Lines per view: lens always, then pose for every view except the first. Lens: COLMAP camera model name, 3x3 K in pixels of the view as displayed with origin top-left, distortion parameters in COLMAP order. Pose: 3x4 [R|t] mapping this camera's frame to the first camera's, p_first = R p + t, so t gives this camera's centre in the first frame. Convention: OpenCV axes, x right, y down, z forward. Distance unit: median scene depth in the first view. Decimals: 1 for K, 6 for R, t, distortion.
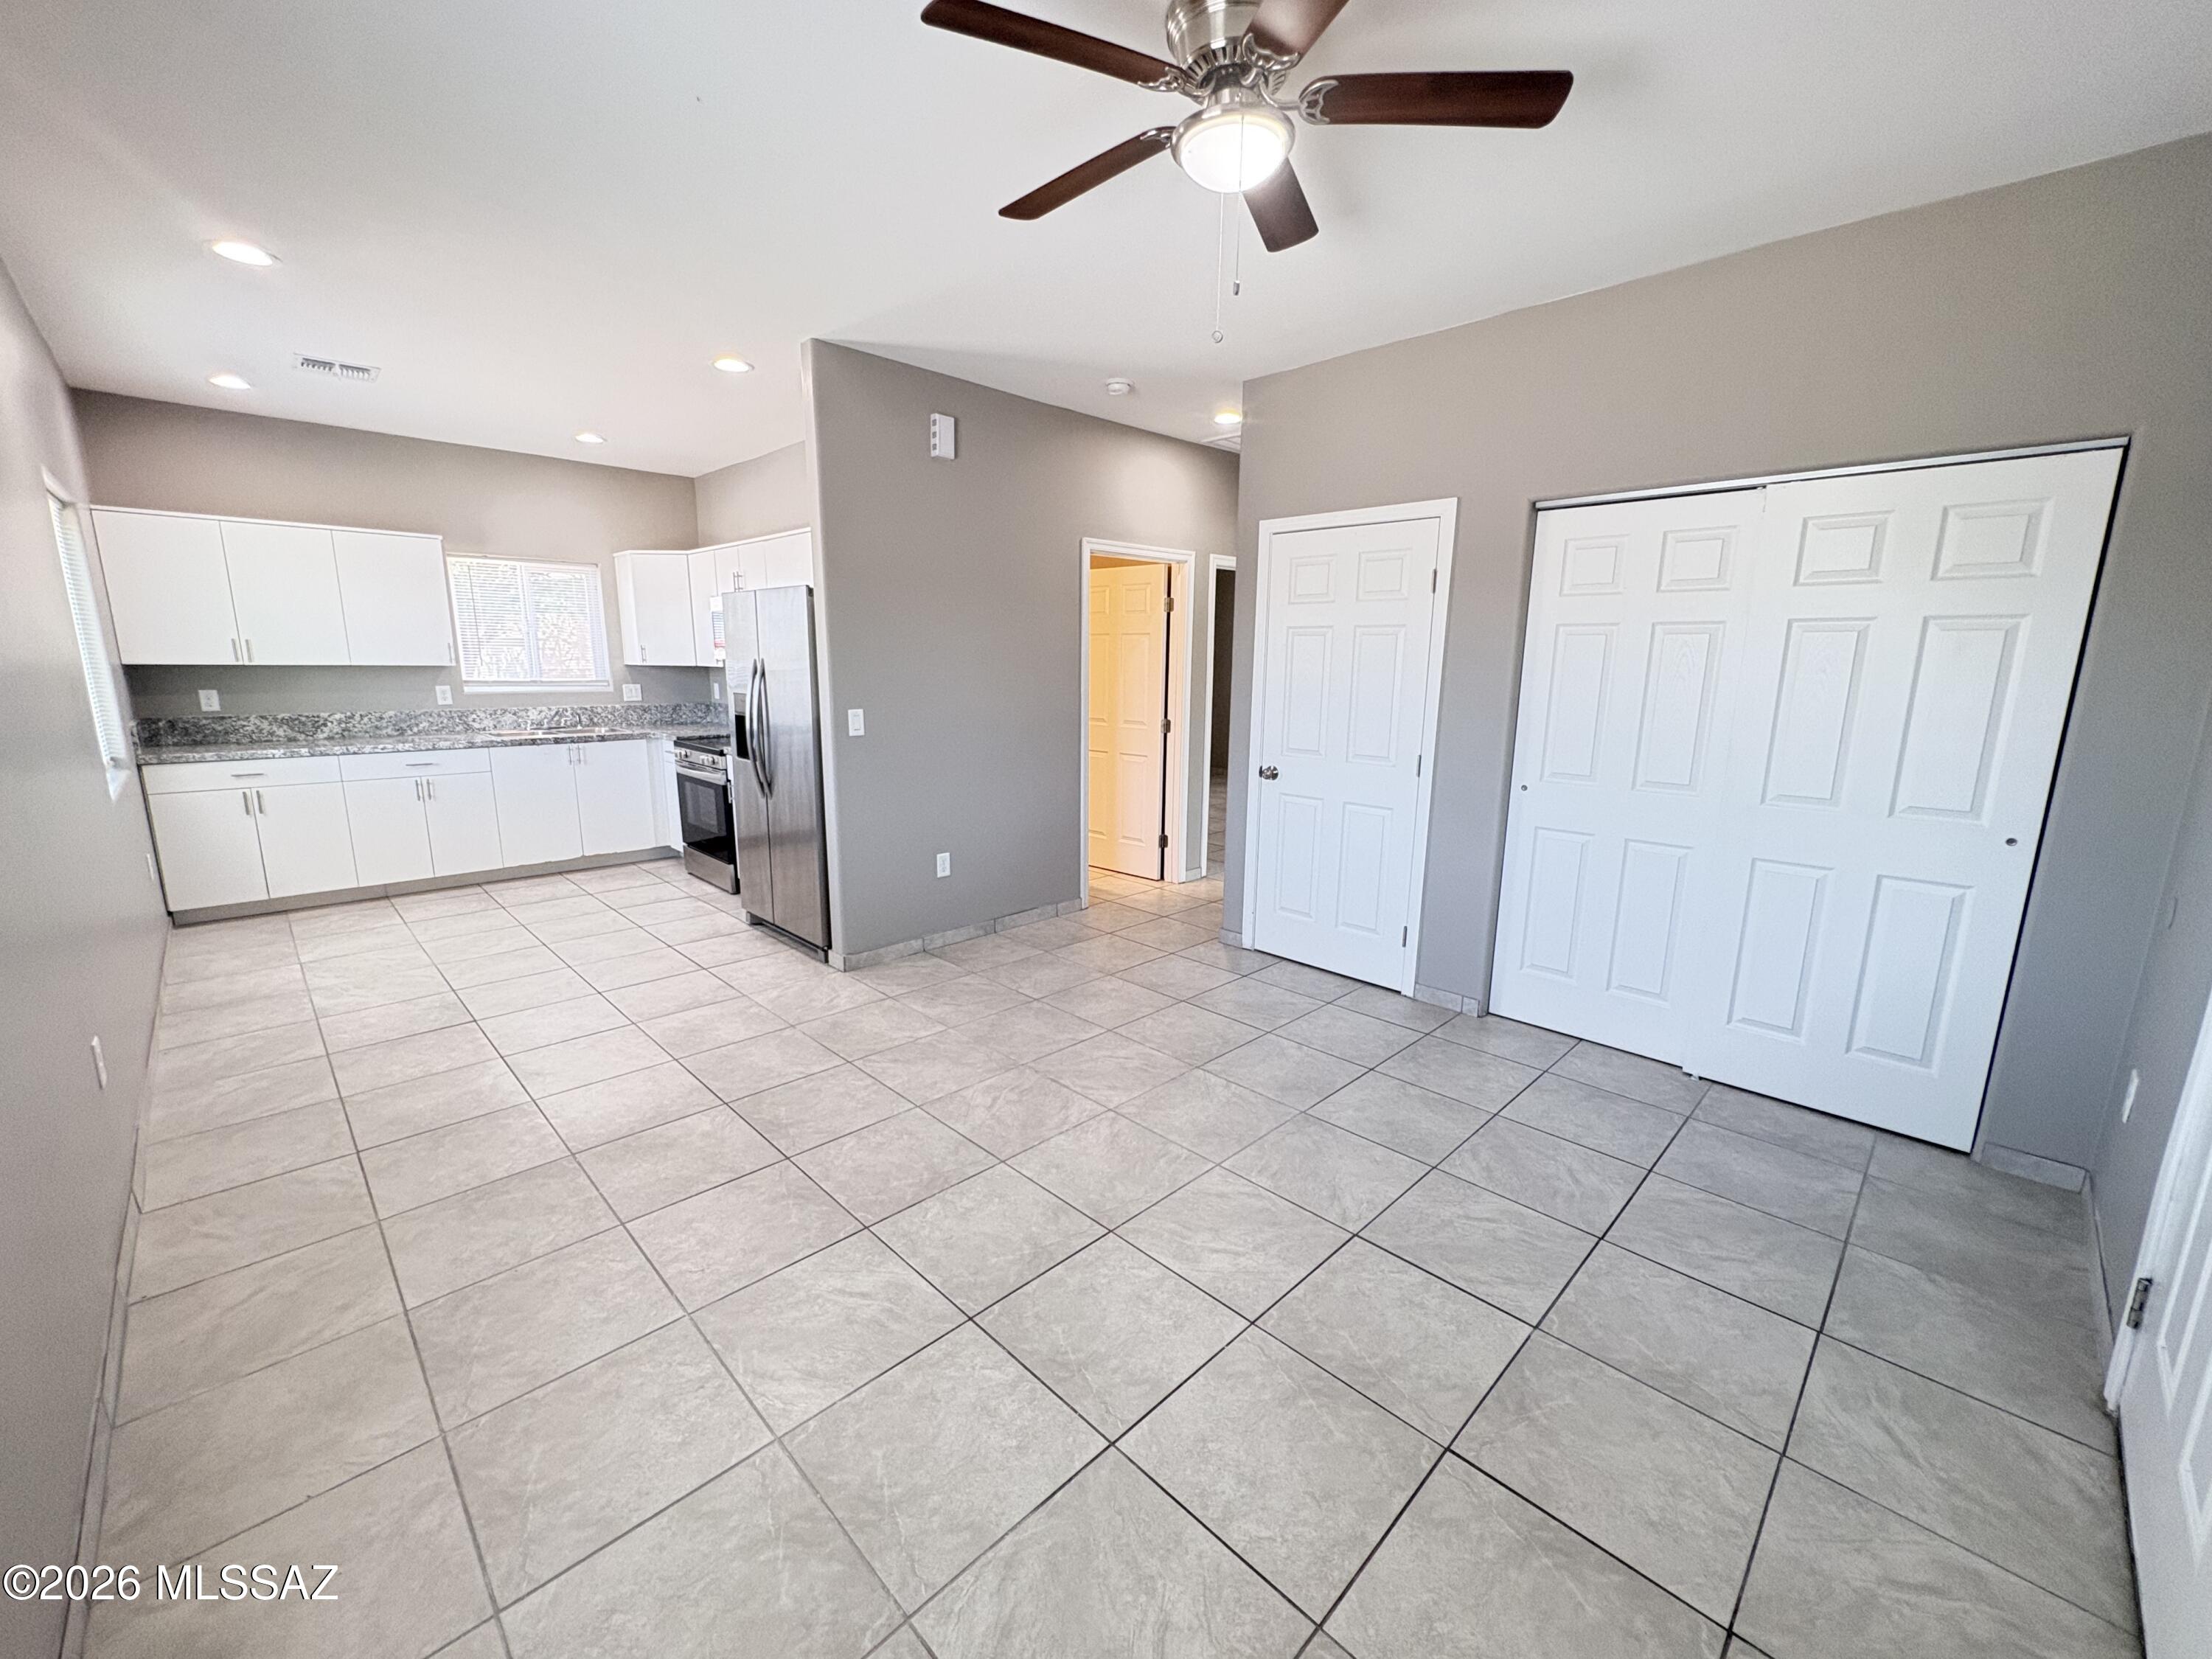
lens RADIAL K [[885.8, 0, 1105.4], [0, 885.8, 833.3], [0, 0, 1]] dist [0.002320, -0.000671]
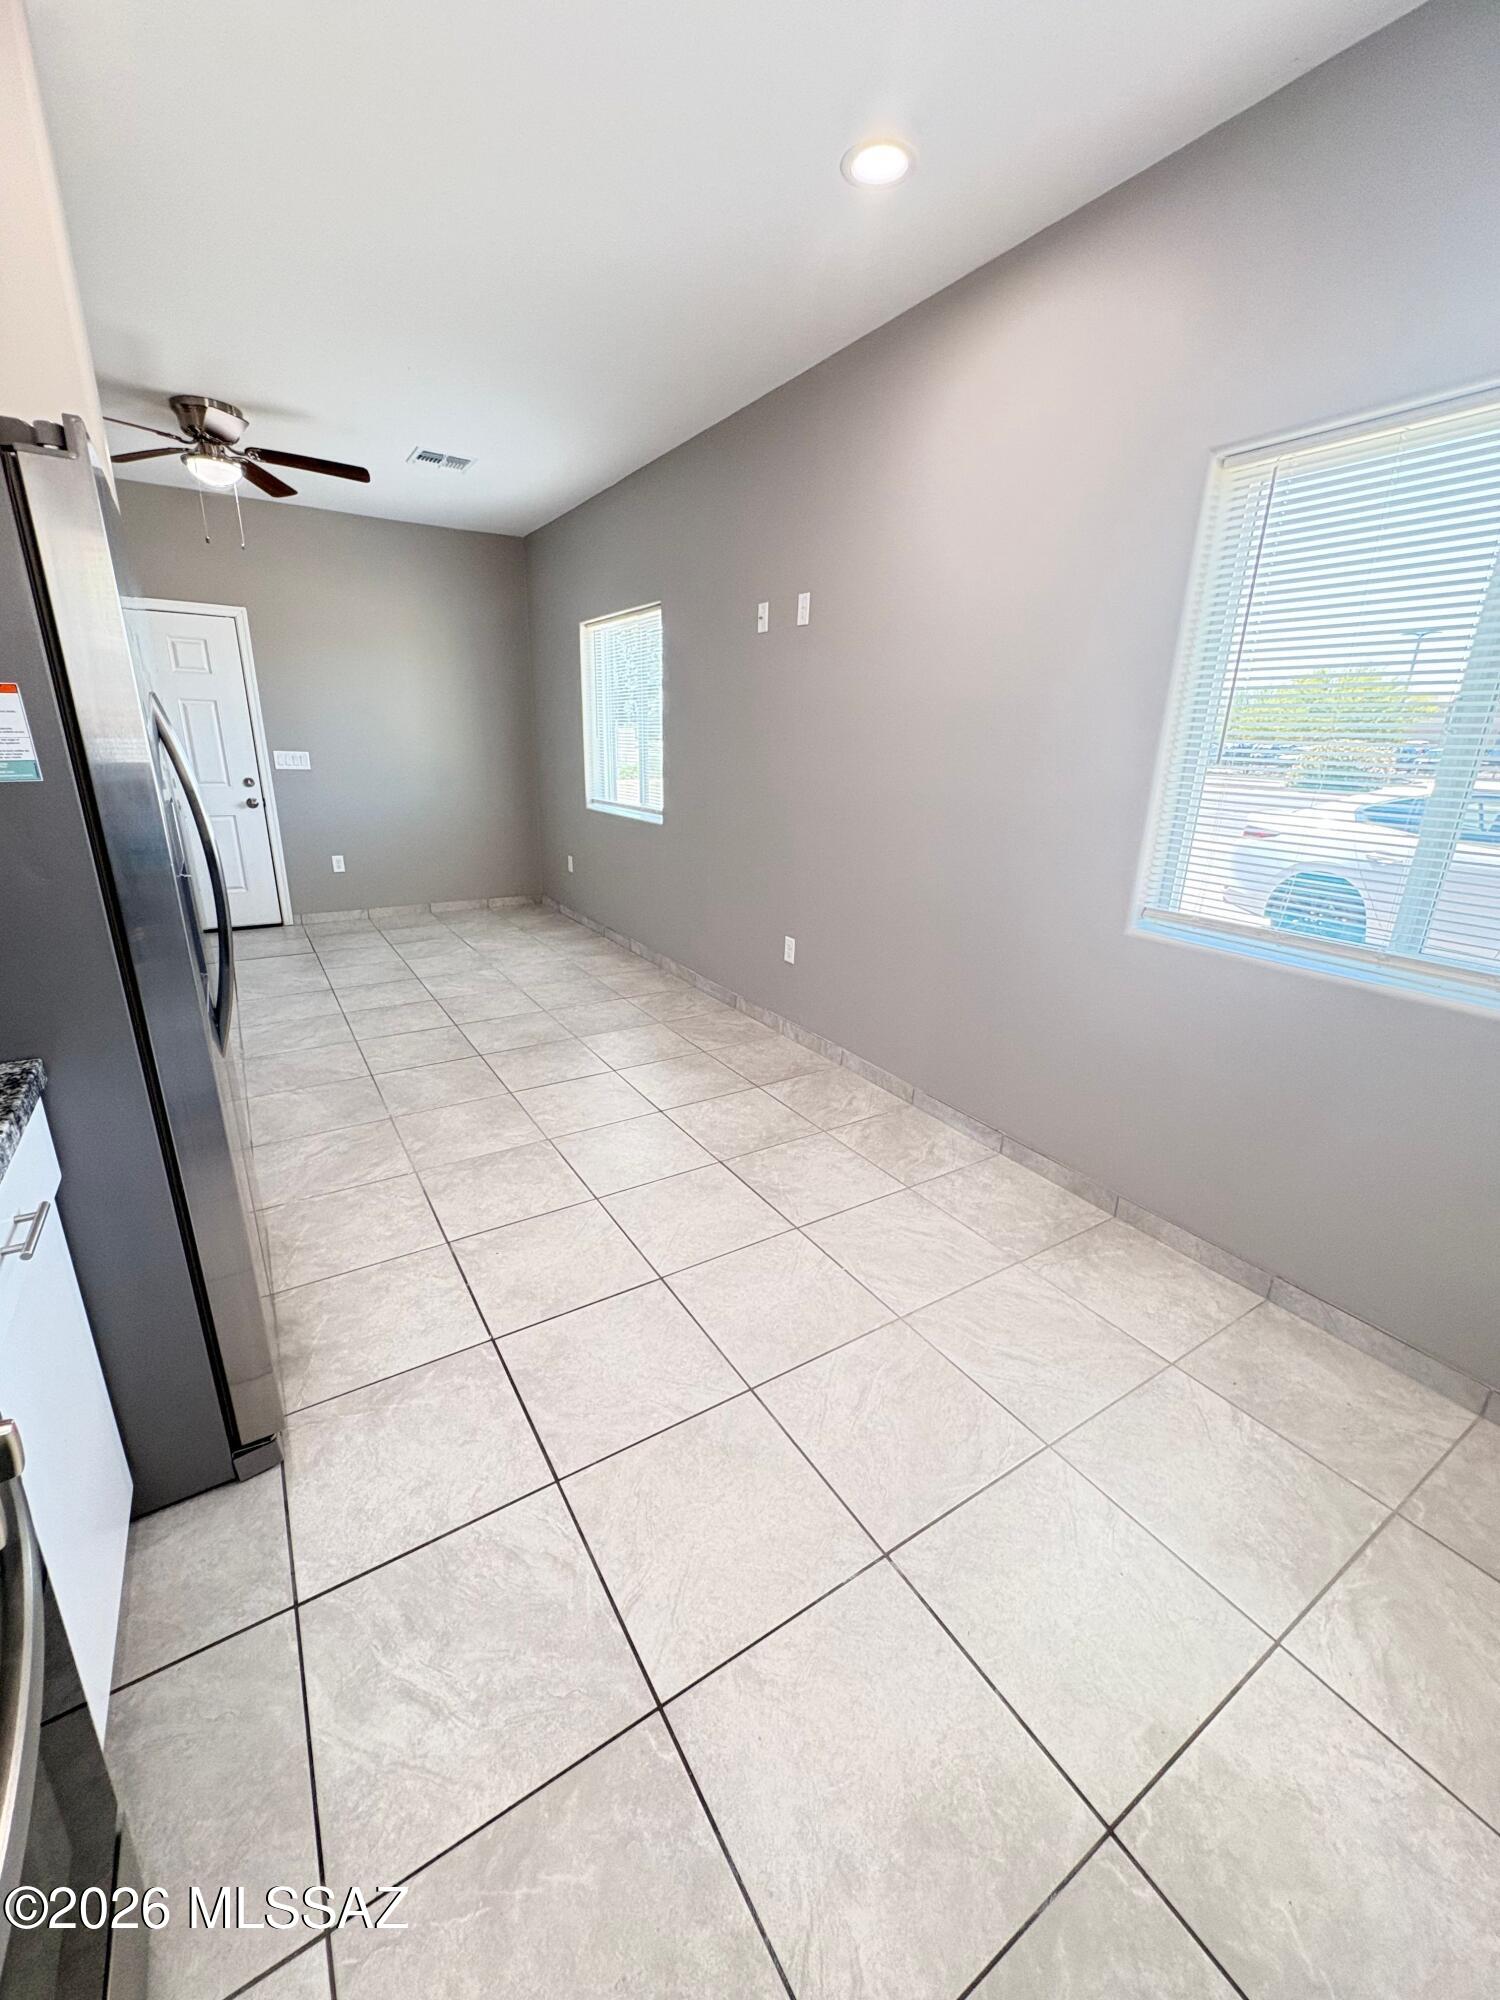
lens RADIAL K [[797.7, 0, 750.0], [0, 797.7, 1000.0], [0, 0, 1]] dist [-0.001833, -0.000308]
pose [[-0.976650, -0.102484, 0.188815, -0.671662], [0.004060, 0.869923, 0.493171, -0.234709], [-0.214796, 0.482422, -0.849194, 1.216526]]
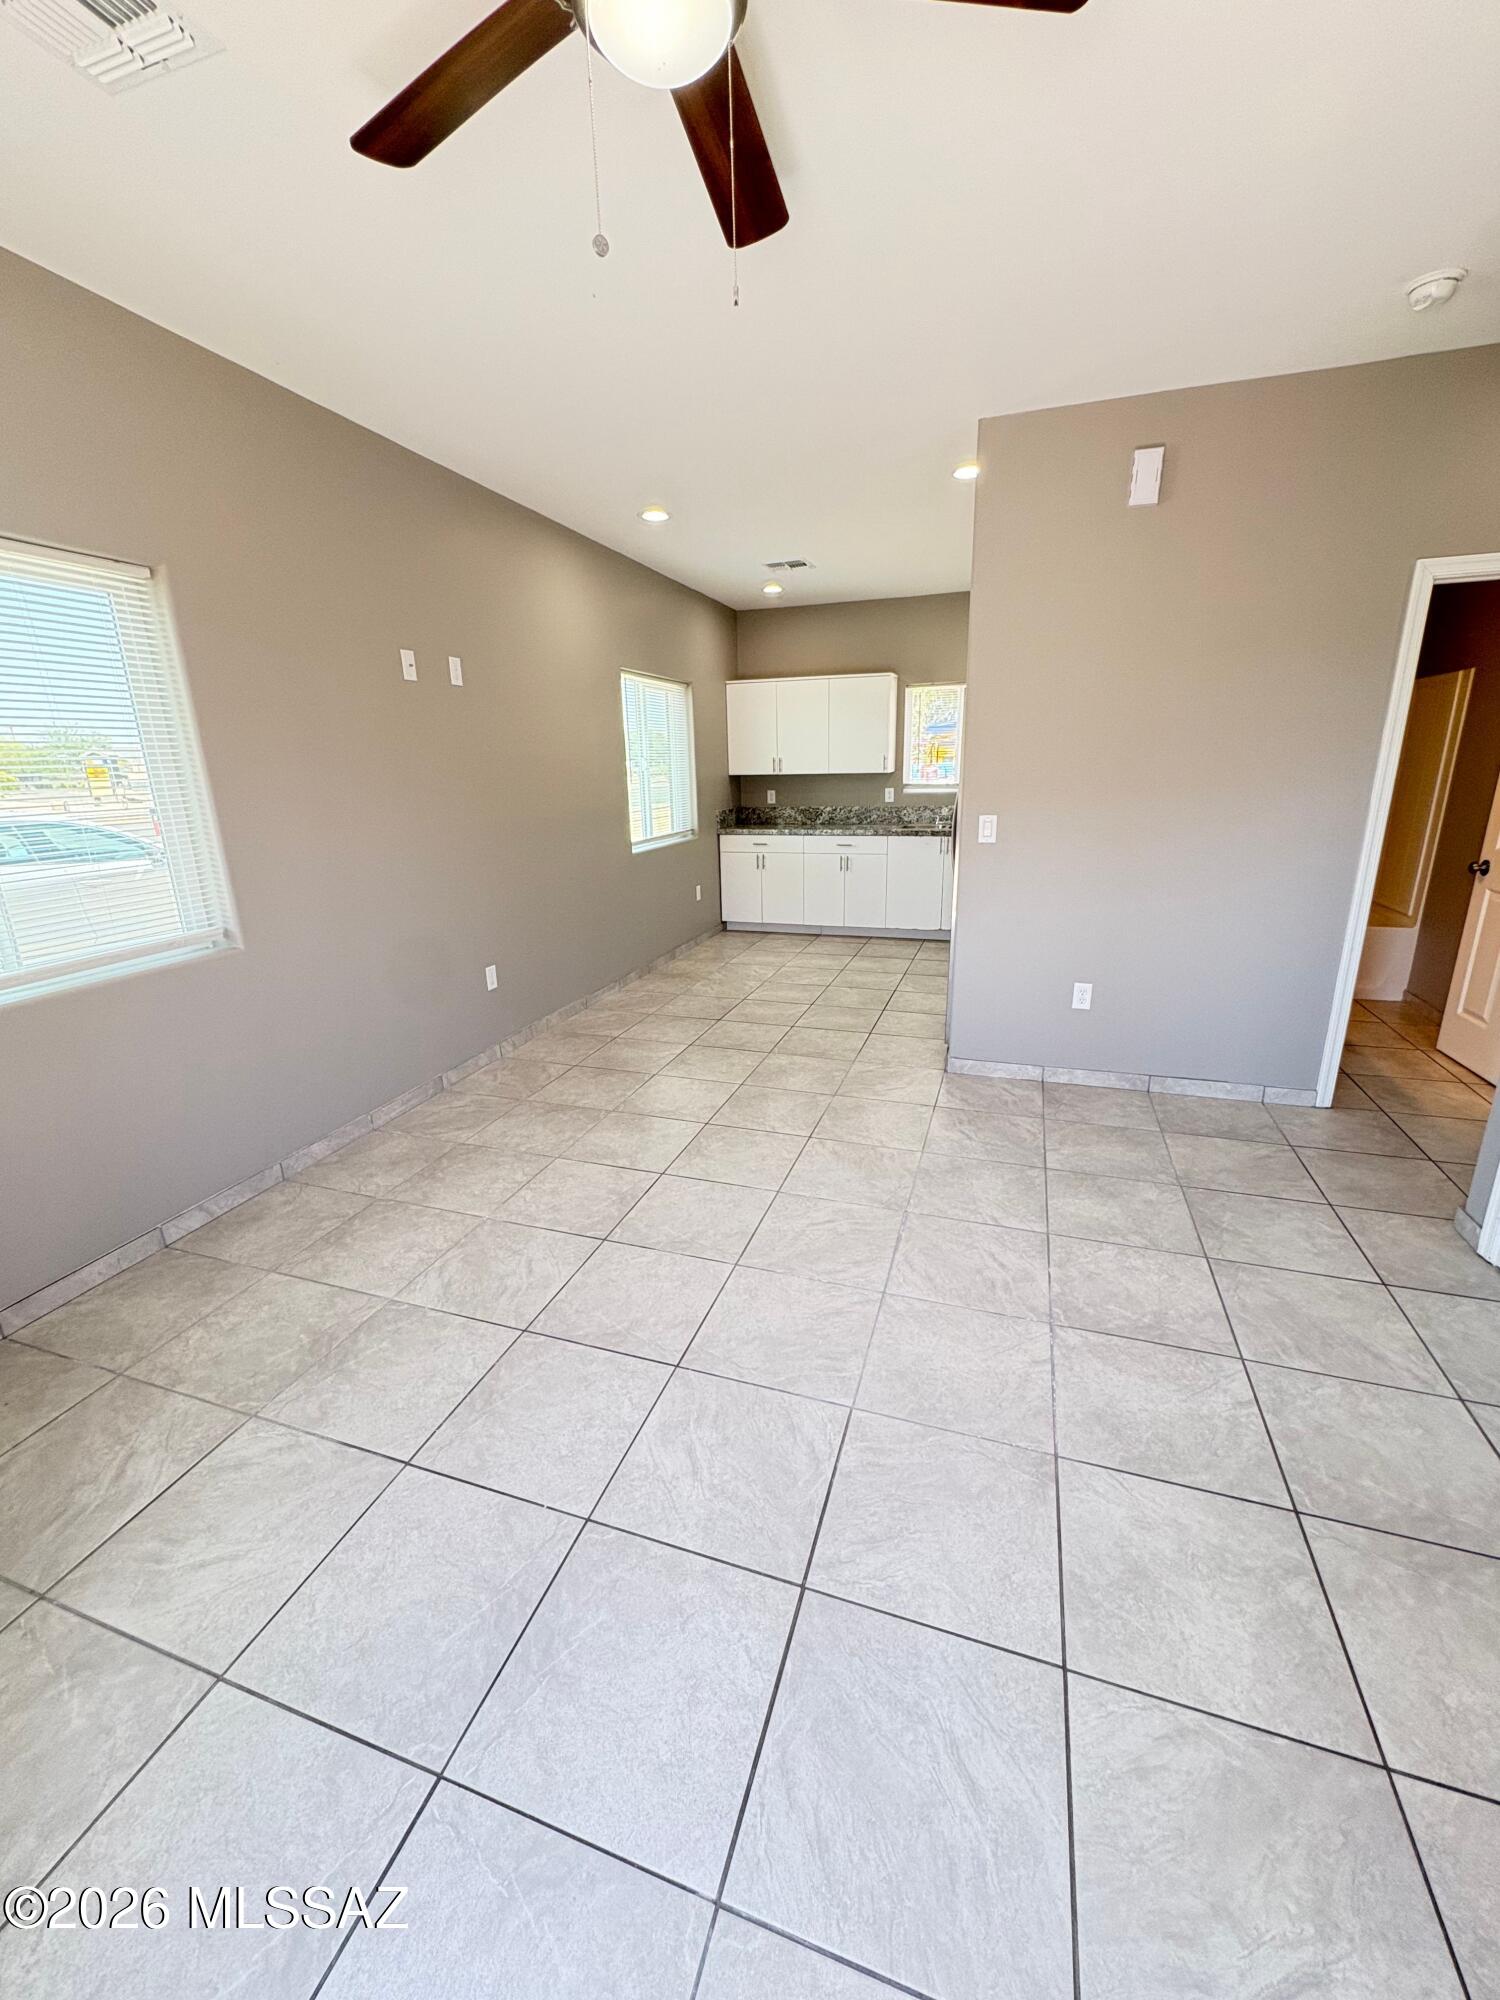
lens RADIAL K [[803.9, 0, 749.1], [0, 803.9, 996.3], [0, 0, 1]] dist [0.001021, -0.000239]
pose [[0.446933, 0.228422, -0.864913, 0.357790], [-0.148717, 0.972368, 0.179953, -0.058438], [0.882119, 0.048201, 0.468554, 0.320057]]
